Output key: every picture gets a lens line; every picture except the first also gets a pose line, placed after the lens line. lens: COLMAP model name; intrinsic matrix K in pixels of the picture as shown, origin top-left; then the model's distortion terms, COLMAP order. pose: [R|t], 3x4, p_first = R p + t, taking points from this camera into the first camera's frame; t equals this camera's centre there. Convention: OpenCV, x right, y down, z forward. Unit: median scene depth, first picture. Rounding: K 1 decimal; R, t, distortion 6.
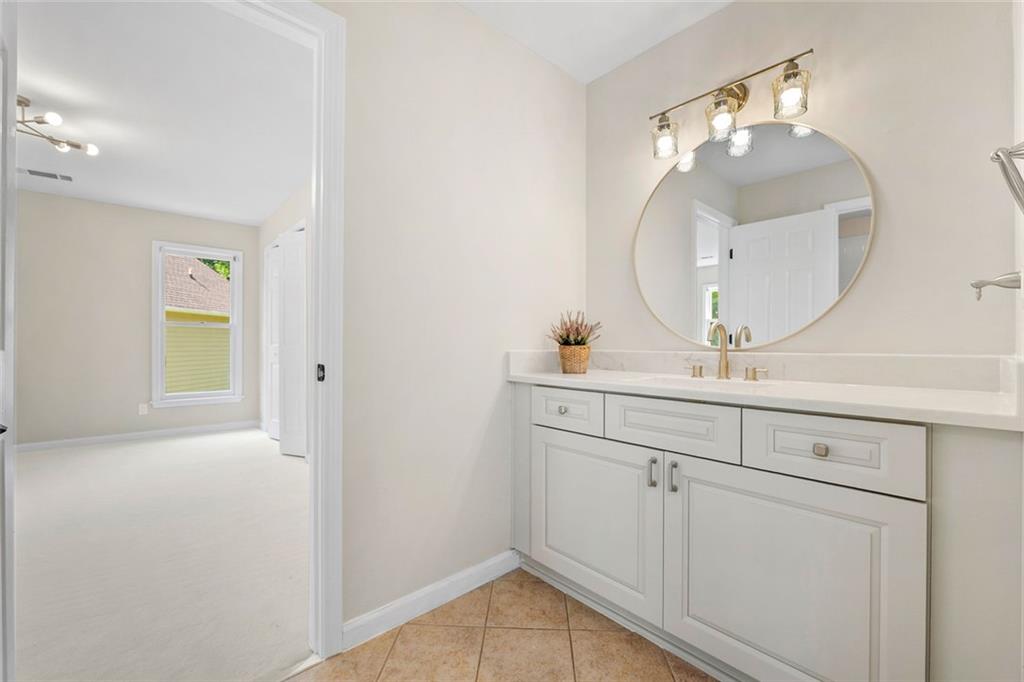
lens RADIAL K [[415.7, 0, 507.2], [0, 415.7, 340.3], [0, 0, 1]] dist [-0.008985, 0.000455]
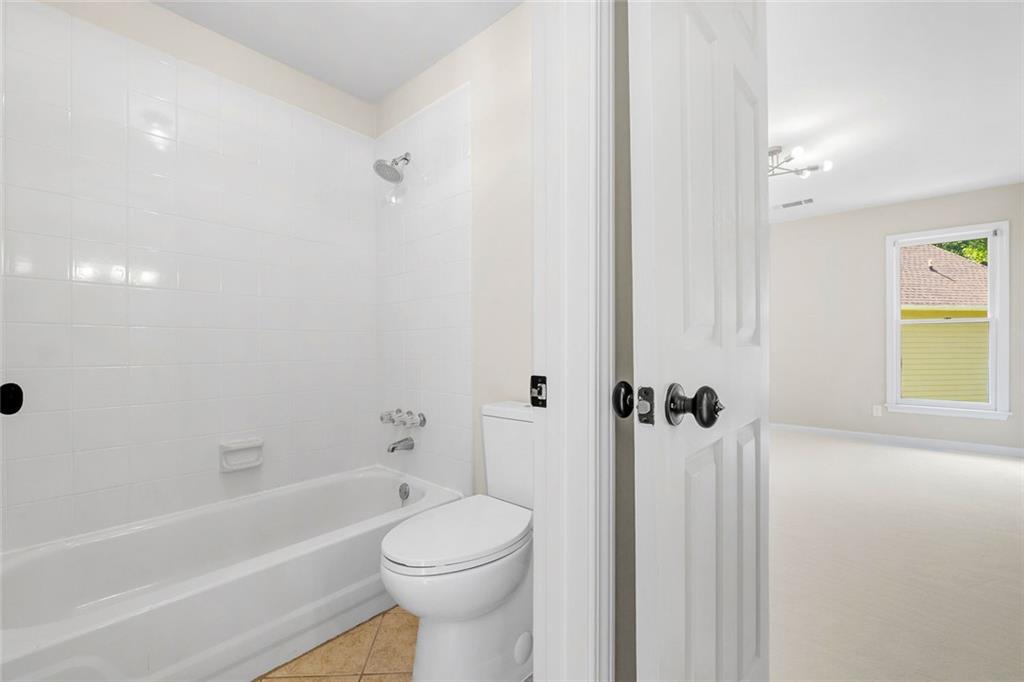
lens RADIAL K [[415.7, 0, 513.4], [0, 415.7, 344.3], [0, 0, 1]] dist [-0.008985, 0.000455]
pose [[0.124936, 0.000437, -0.992165, -0.017199], [0.007321, 0.999972, 0.001363, 0.001108], [0.992138, -0.007434, 0.124930, 0.020941]]
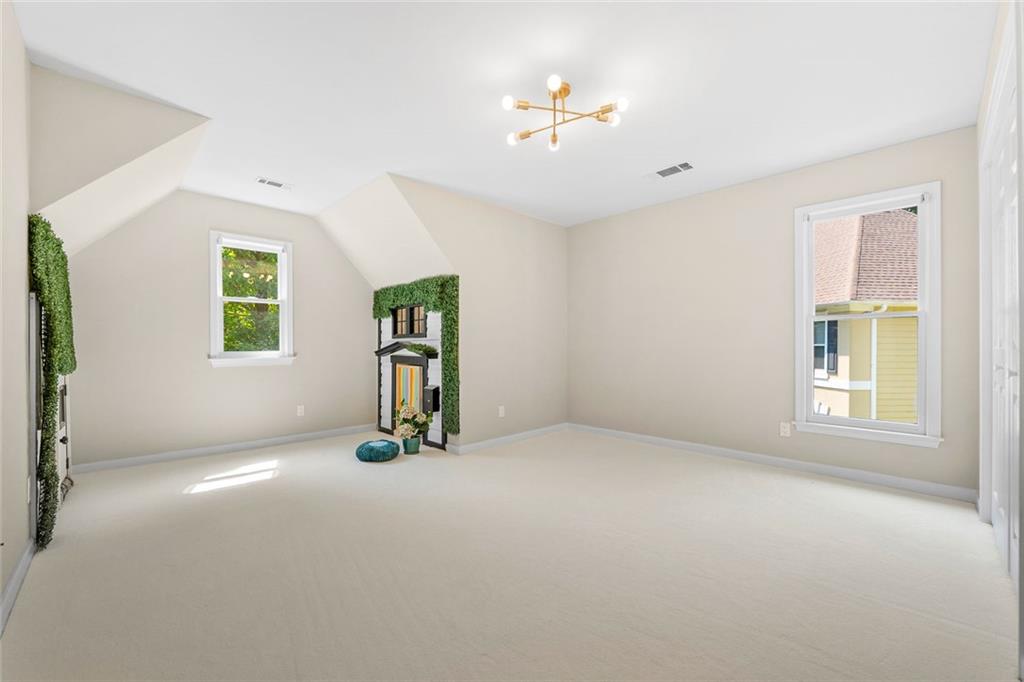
lens RADIAL K [[415.7, 0, 508.9], [0, 415.7, 346.0], [0, 0, 1]] dist [-0.008985, 0.000455]
pose [[0.038560, 0.005589, -0.999241, -0.120761], [0.000161, 0.999984, 0.005599, 0.004596], [0.999256, -0.000377, 0.038559, 0.445110]]
